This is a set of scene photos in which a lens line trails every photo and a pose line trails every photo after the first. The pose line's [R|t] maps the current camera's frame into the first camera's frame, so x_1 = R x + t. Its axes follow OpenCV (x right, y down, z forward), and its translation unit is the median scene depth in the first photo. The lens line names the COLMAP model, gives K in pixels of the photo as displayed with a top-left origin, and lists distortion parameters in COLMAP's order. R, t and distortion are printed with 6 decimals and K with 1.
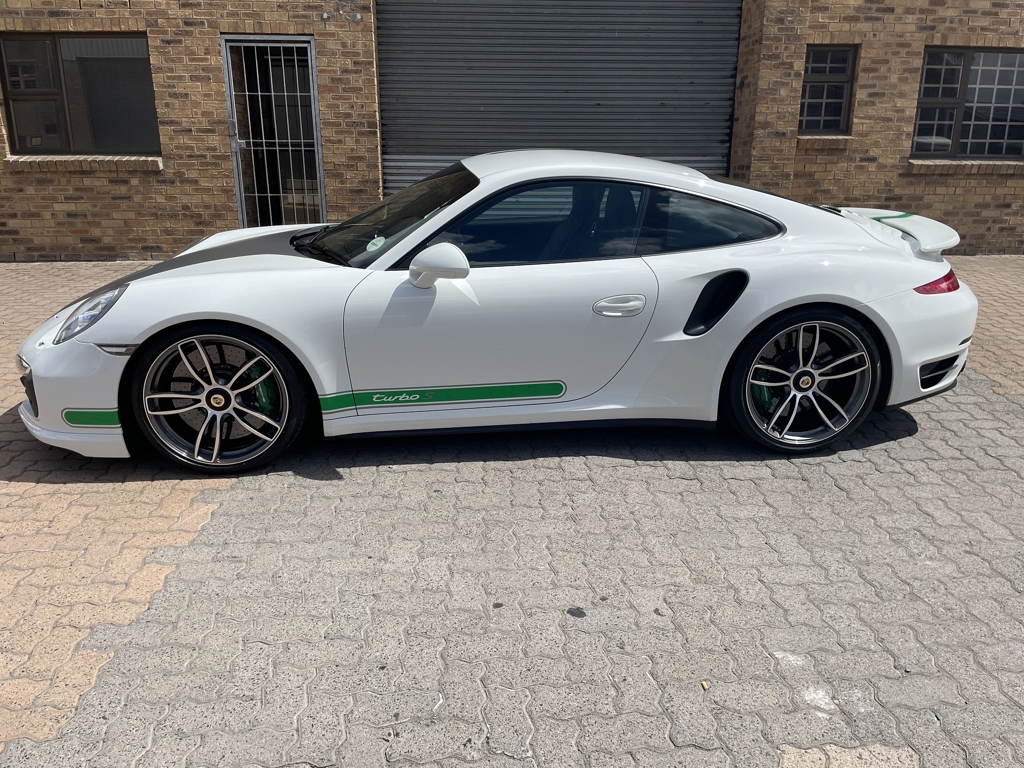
lens RADIAL K [[789.8, 0, 512.0], [0, 789.8, 384.0], [0, 0, 1]] dist [0.087137, -0.113334]
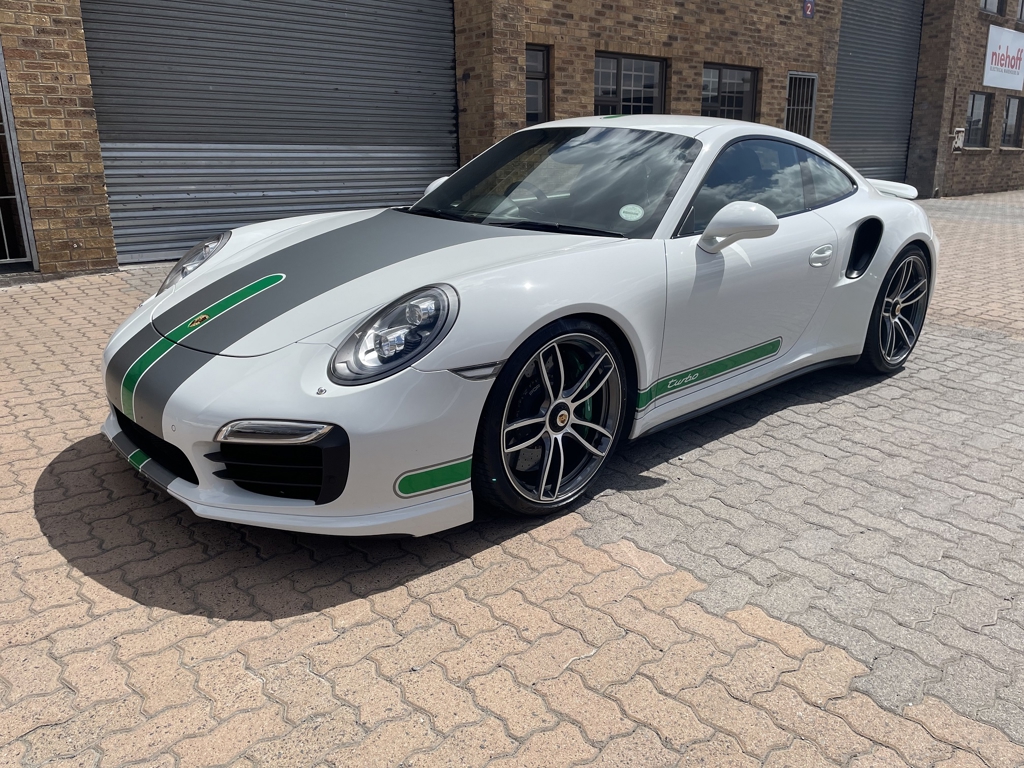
lens RADIAL K [[789.8, 0, 512.0], [0, 789.8, 384.0], [0, 0, 1]] dist [0.087137, -0.113334]
pose [[0.798364, -0.175445, 0.576050, -0.349767], [0.180828, 0.982315, 0.048565, -0.024435], [-0.574383, 0.065393, 0.815970, 0.159938]]
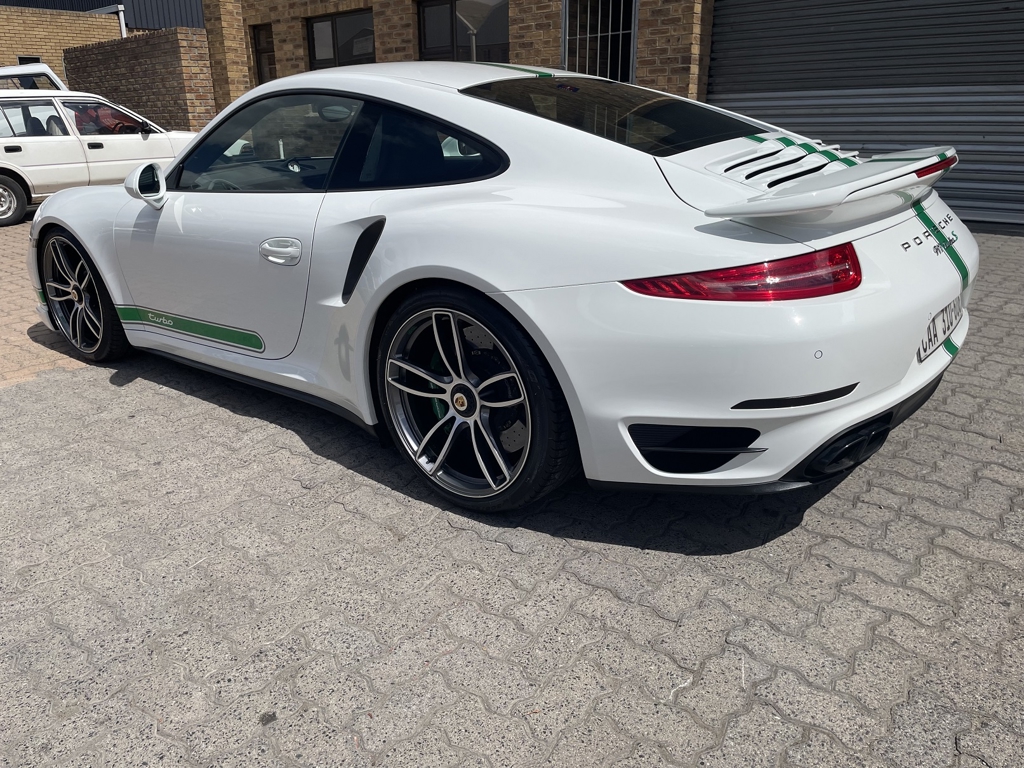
lens RADIAL K [[779.9, 0, 490.3], [0, 779.9, 380.3], [0, 0, 1]] dist [0.085423, -0.102502]
pose [[0.694510, 0.213486, -0.687080, 0.359618], [-0.184040, 0.975907, 0.117199, -0.043307], [0.695547, 0.045055, 0.717067, 0.245616]]
